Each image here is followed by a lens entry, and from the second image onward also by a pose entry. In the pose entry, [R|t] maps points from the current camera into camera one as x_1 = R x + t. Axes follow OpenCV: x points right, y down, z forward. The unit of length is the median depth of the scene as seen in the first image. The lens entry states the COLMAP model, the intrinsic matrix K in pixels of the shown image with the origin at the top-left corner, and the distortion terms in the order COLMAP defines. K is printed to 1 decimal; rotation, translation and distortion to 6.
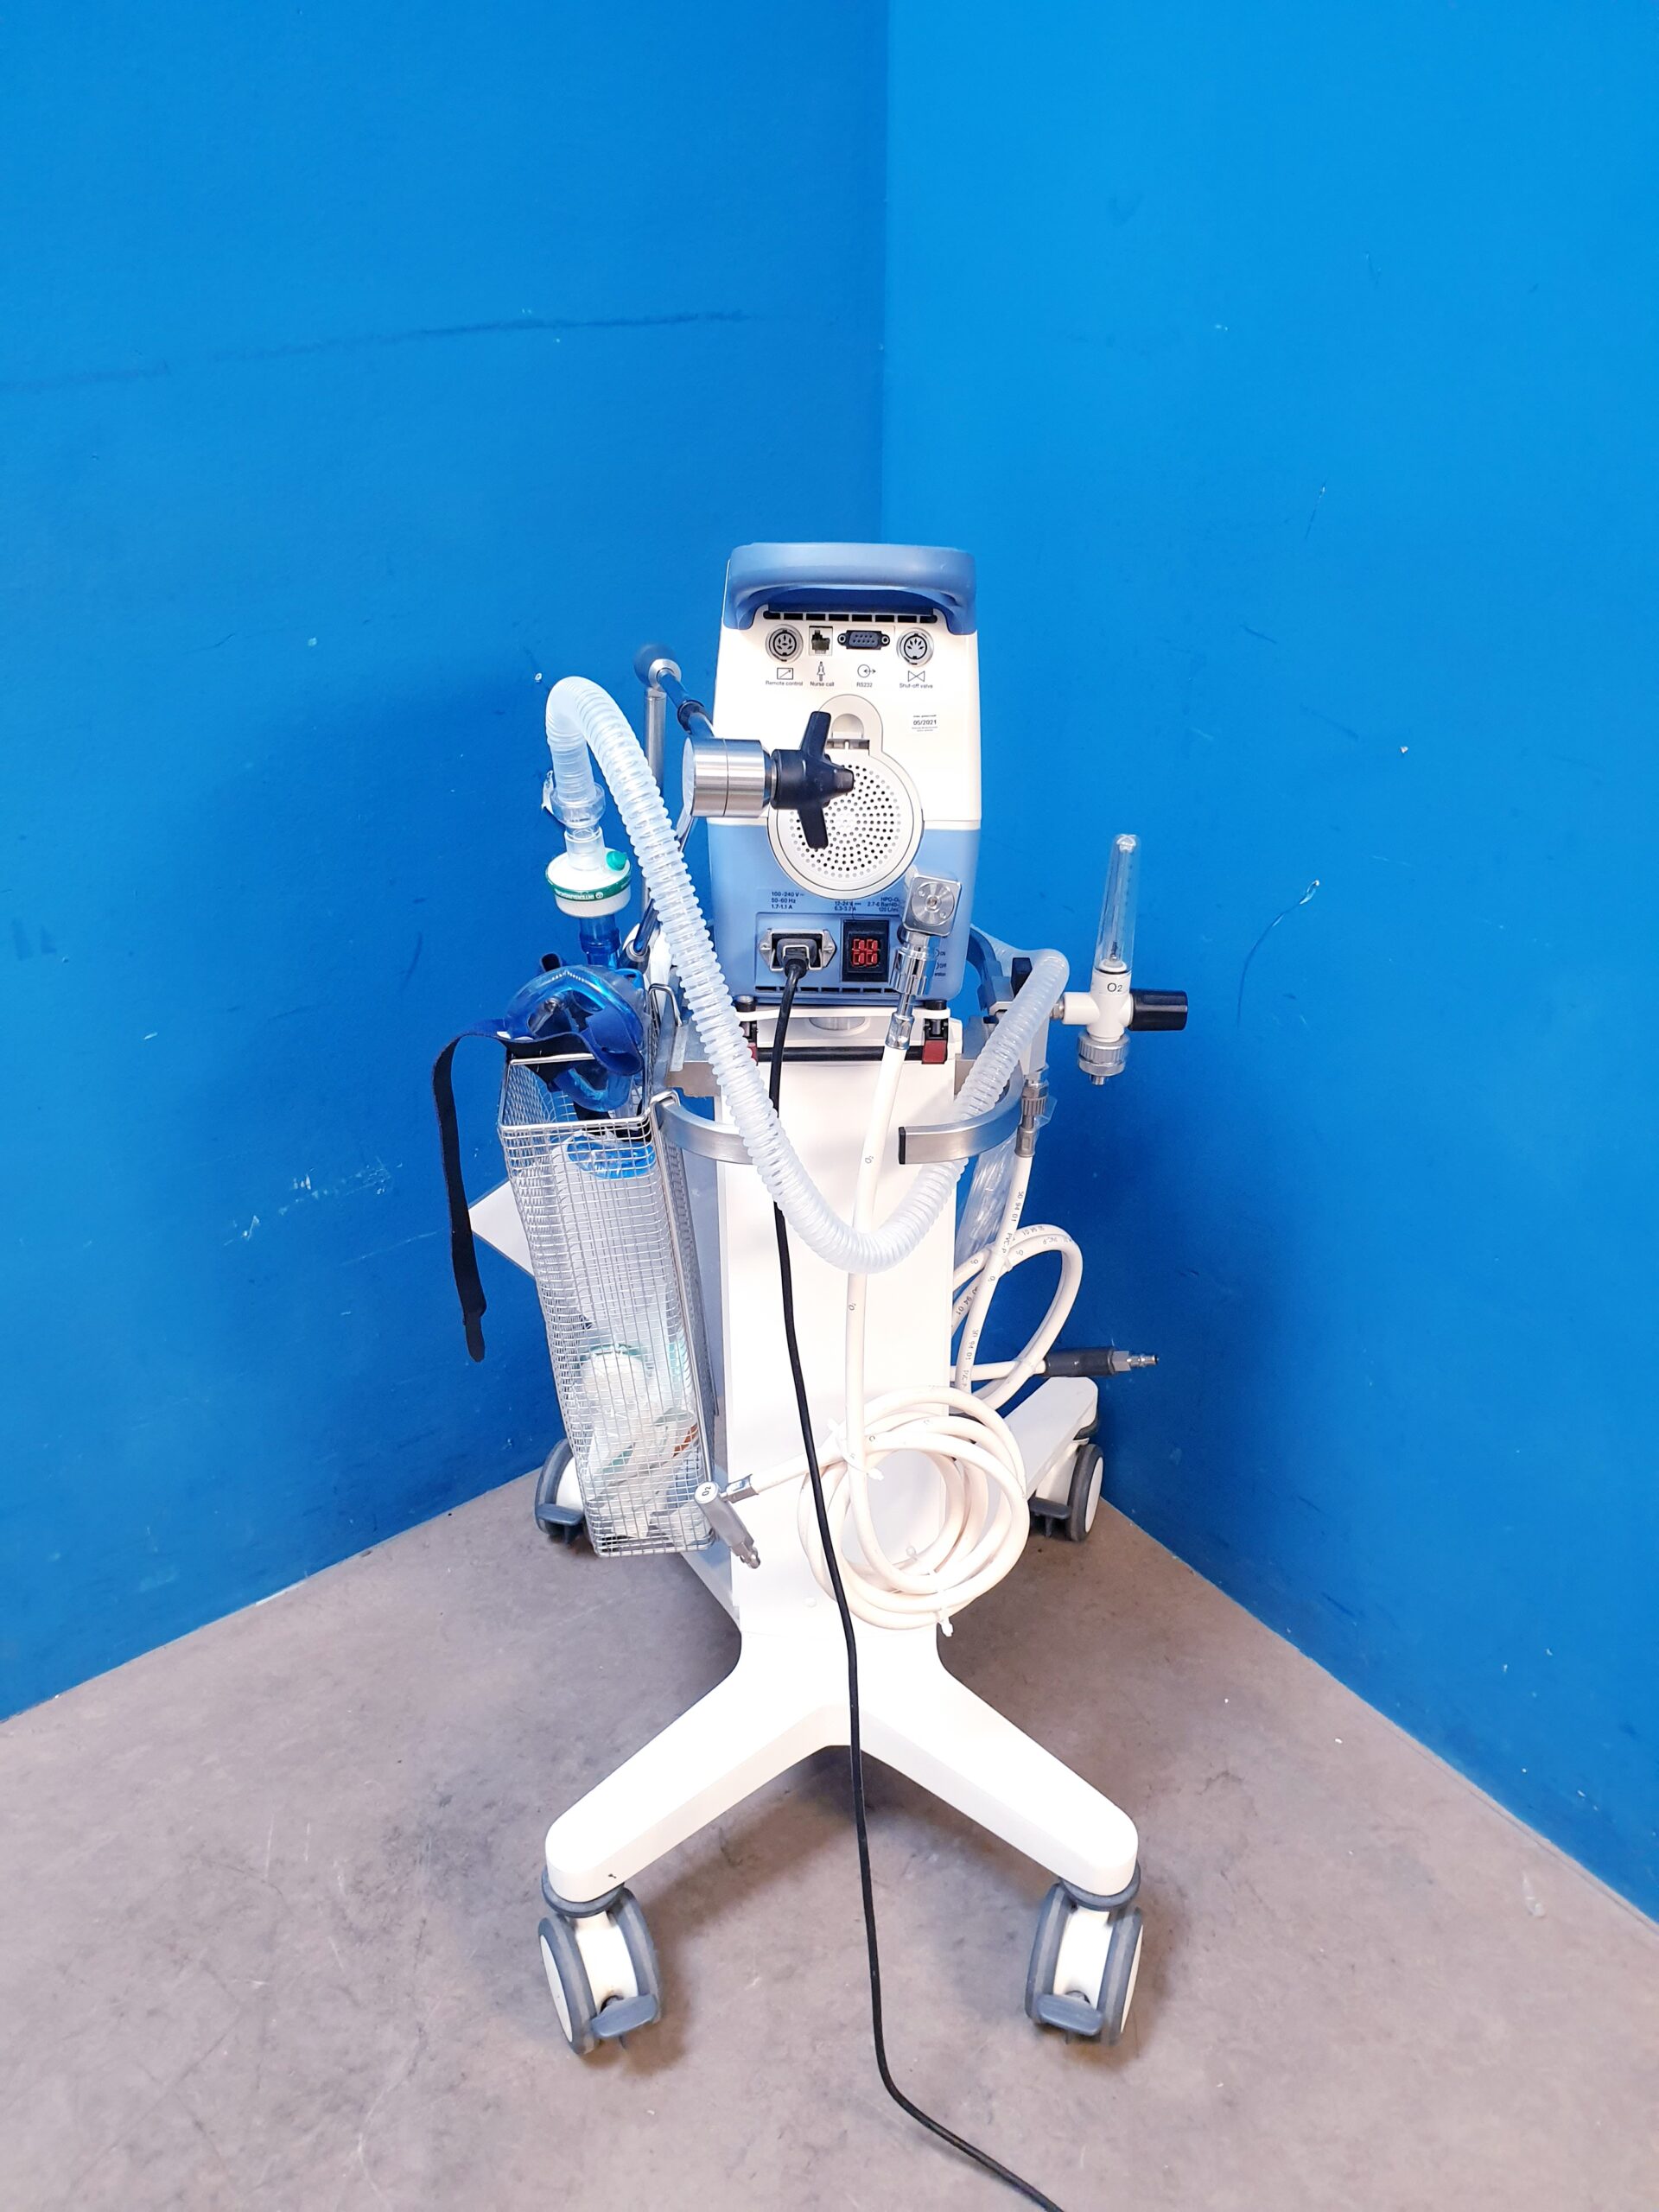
lens RADIAL K [[1733.2, 0, 828.2], [0, 1733.2, 1089.9], [0, 0, 1]] dist [-0.021889, 0.044475]
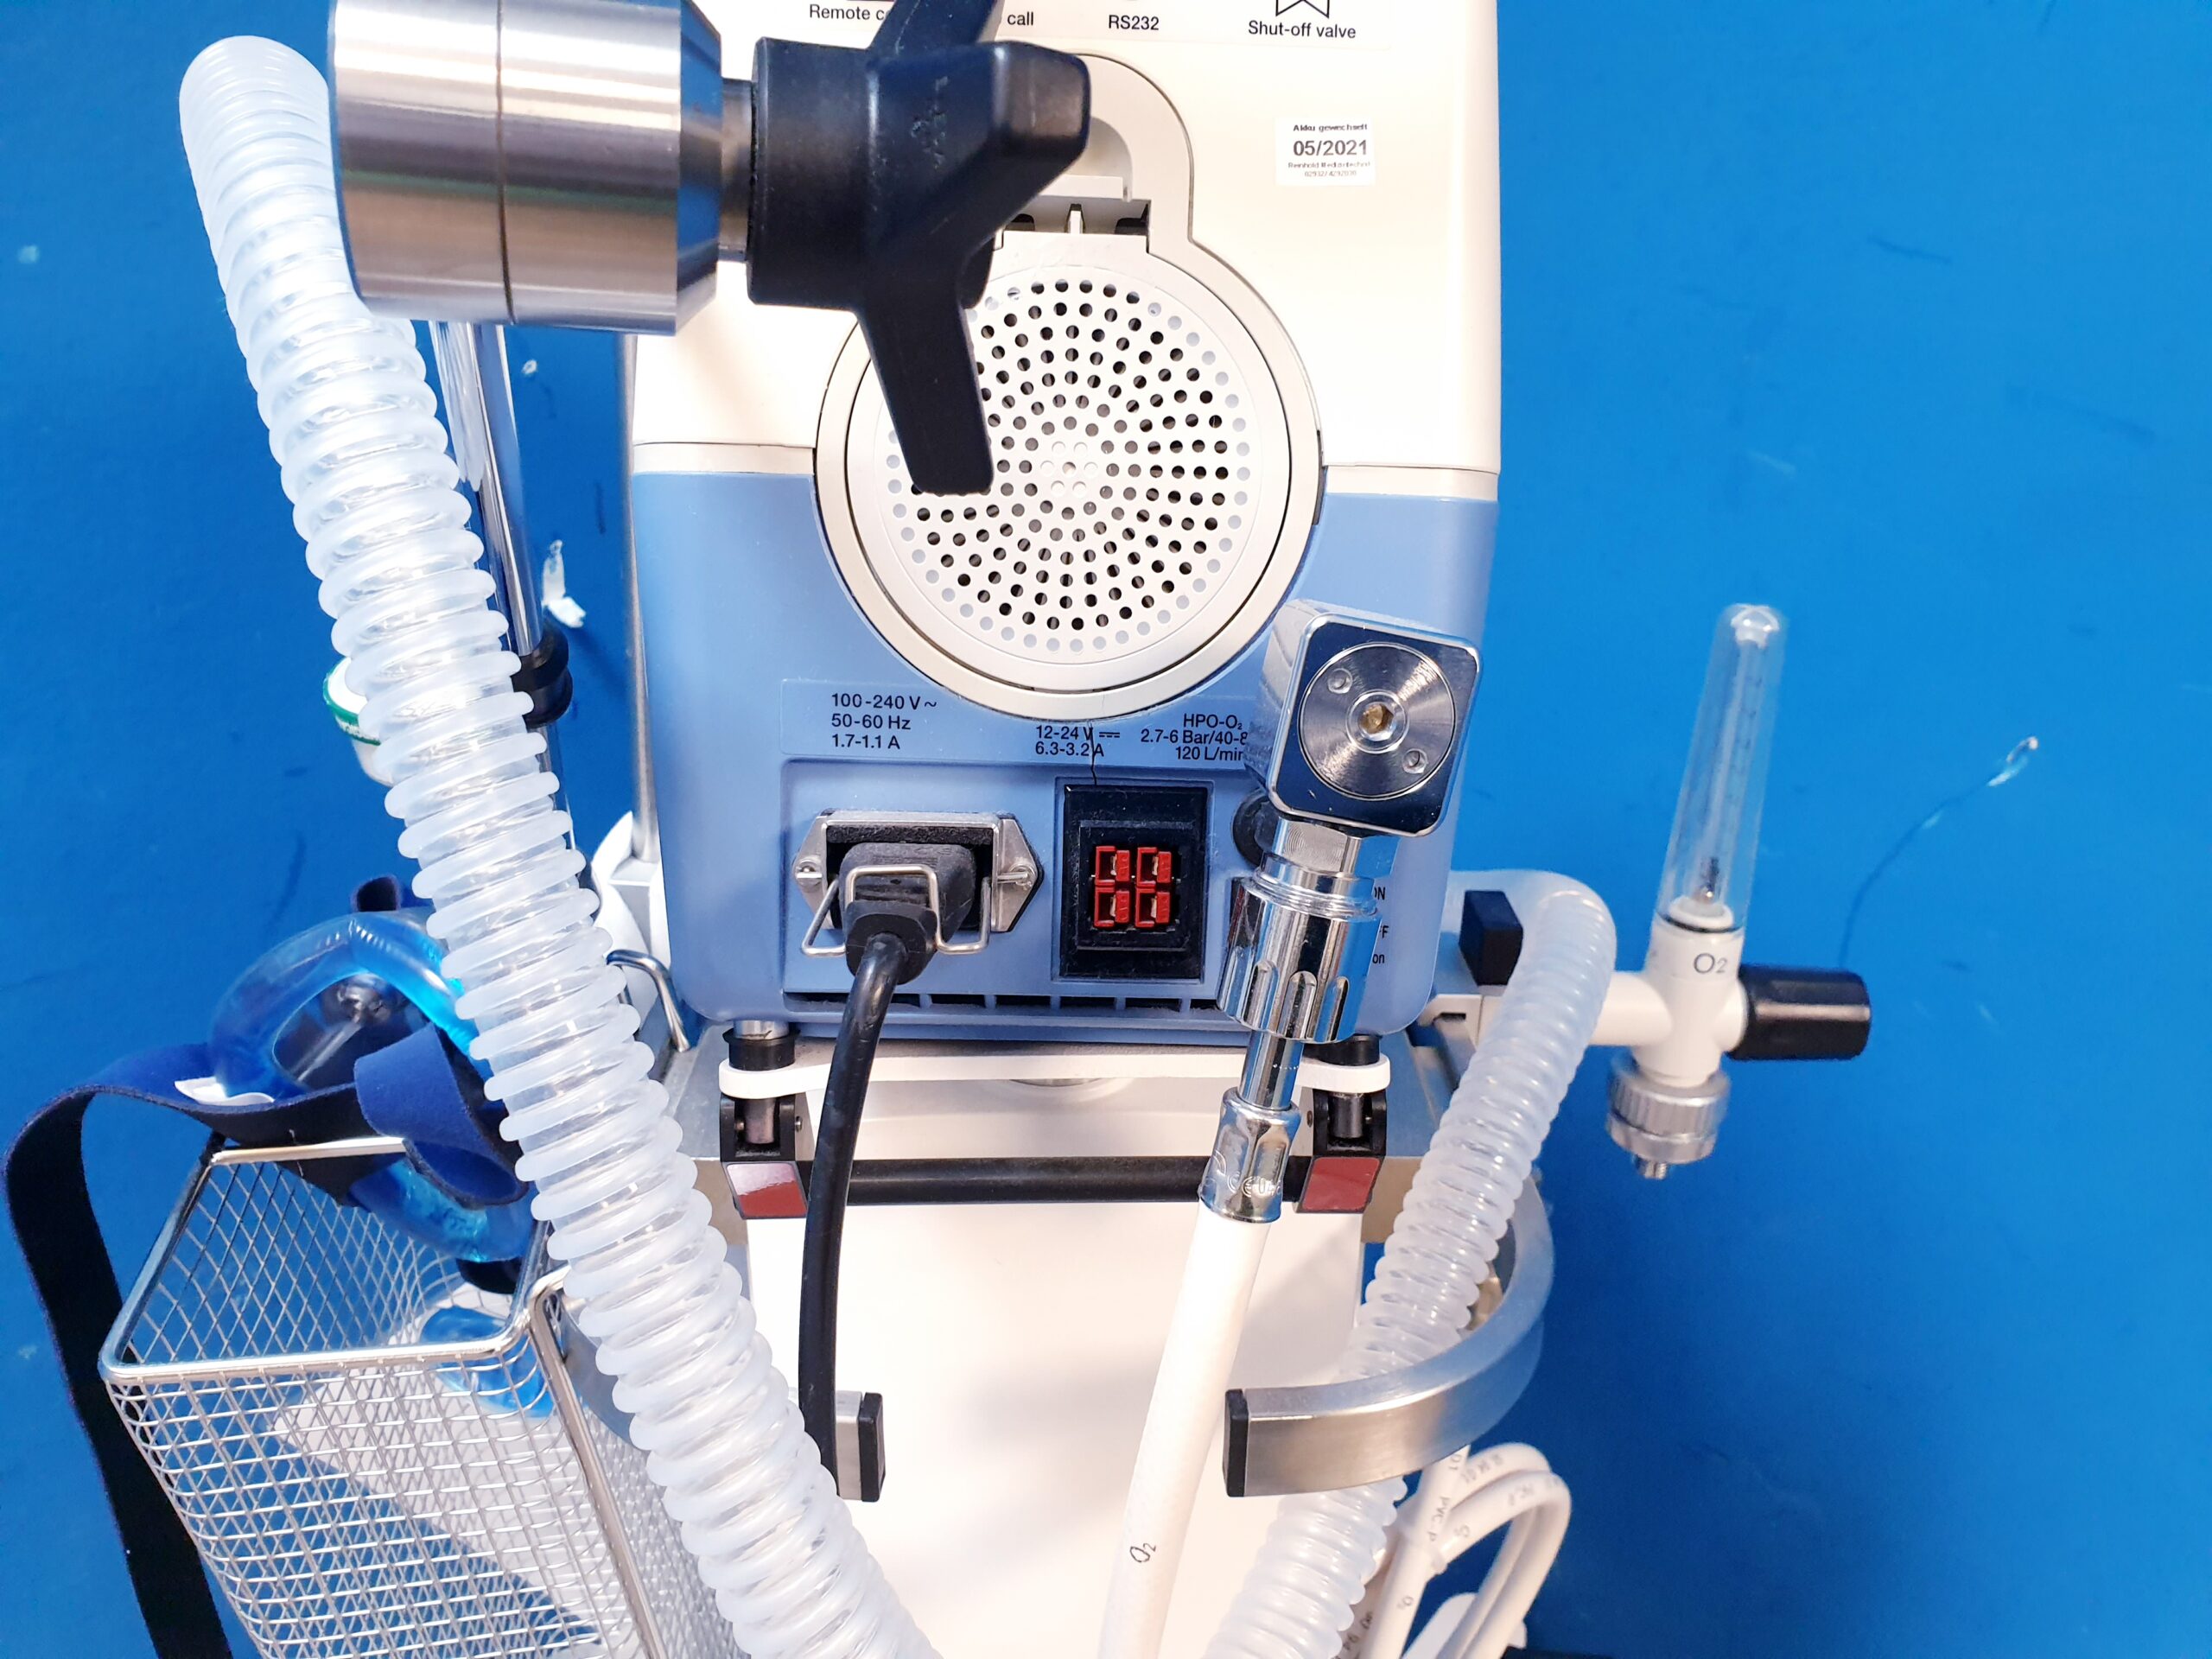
lens RADIAL K [[1733.2, 0, 1102.6], [0, 1733.2, 797.0], [0, 0, 1]] dist [-0.021889, 0.044475]
pose [[0.999943, 0.006283, 0.008642, 0.010218], [-0.005217, 0.992968, -0.118264, -0.045707], [-0.009324, 0.118212, 0.992945, 0.533604]]
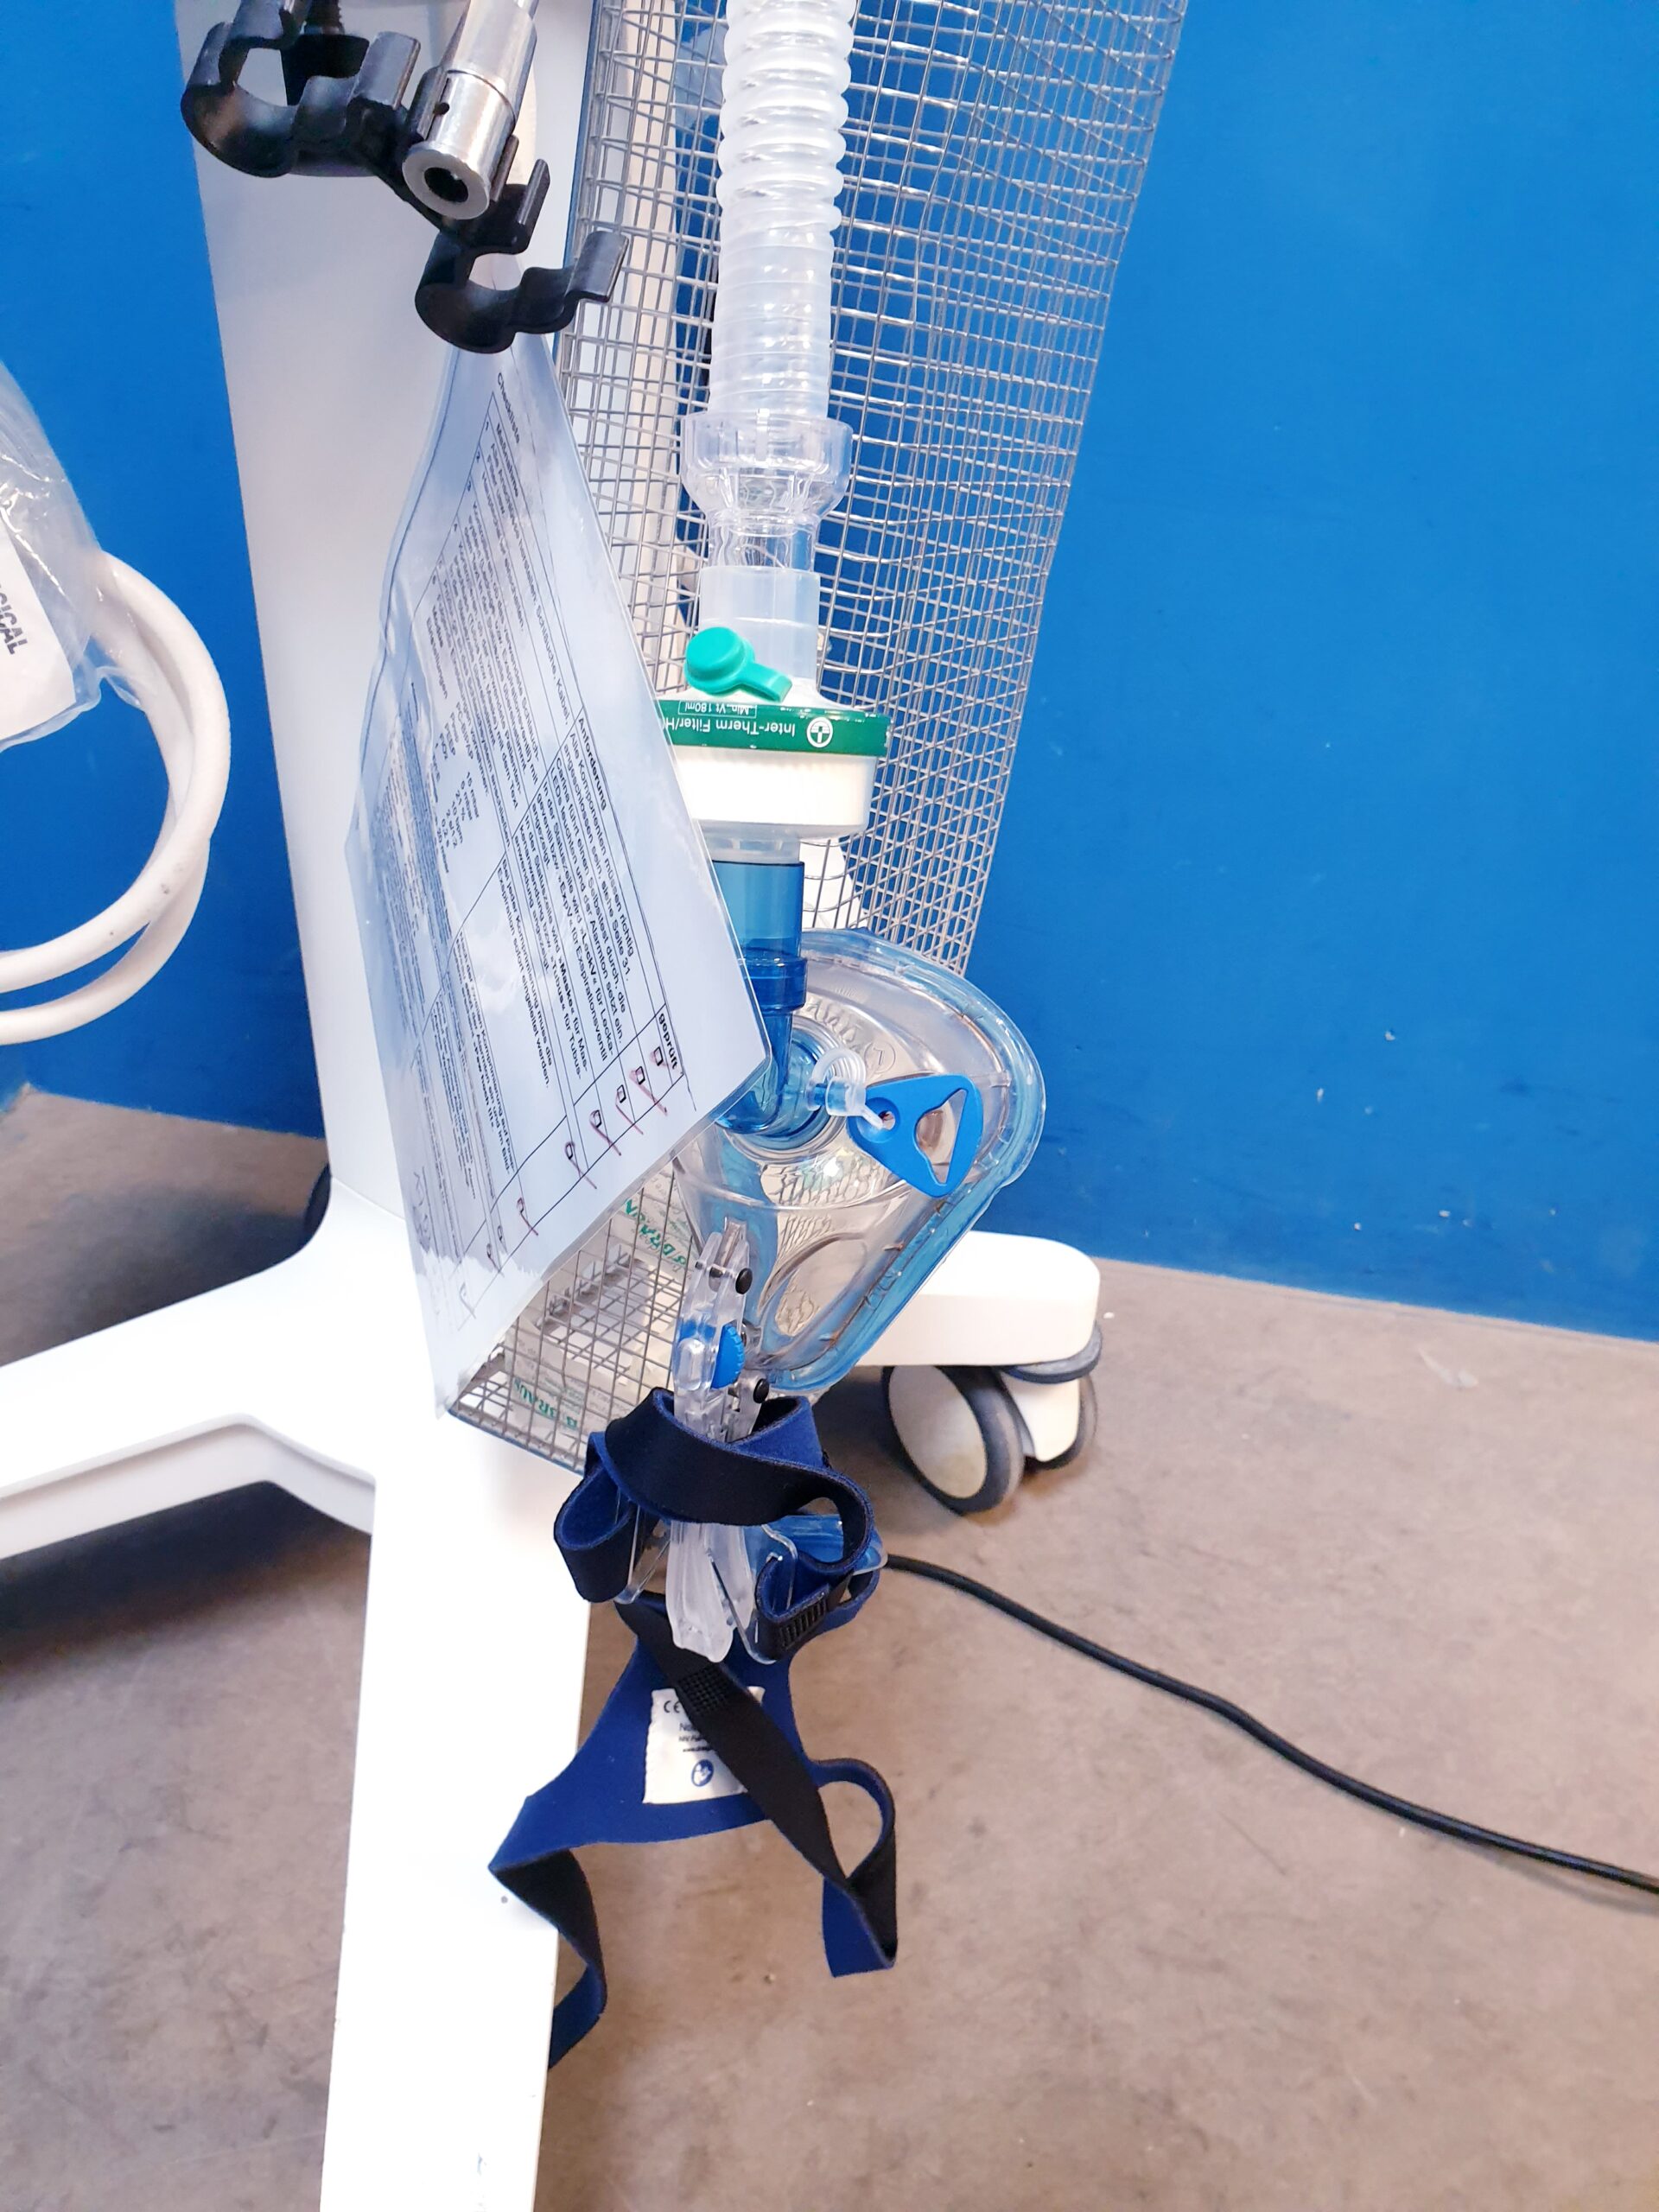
lens RADIAL K [[1733.2, 0, 815.8], [0, 1733.2, 1113.4], [0, 0, 1]] dist [-0.021889, 0.044475]
pose [[0.752231, -0.333372, 0.568340, -0.175560], [0.282344, 0.942444, 0.179112, 0.176620], [-0.595340, 0.025734, 0.803062, 0.623113]]
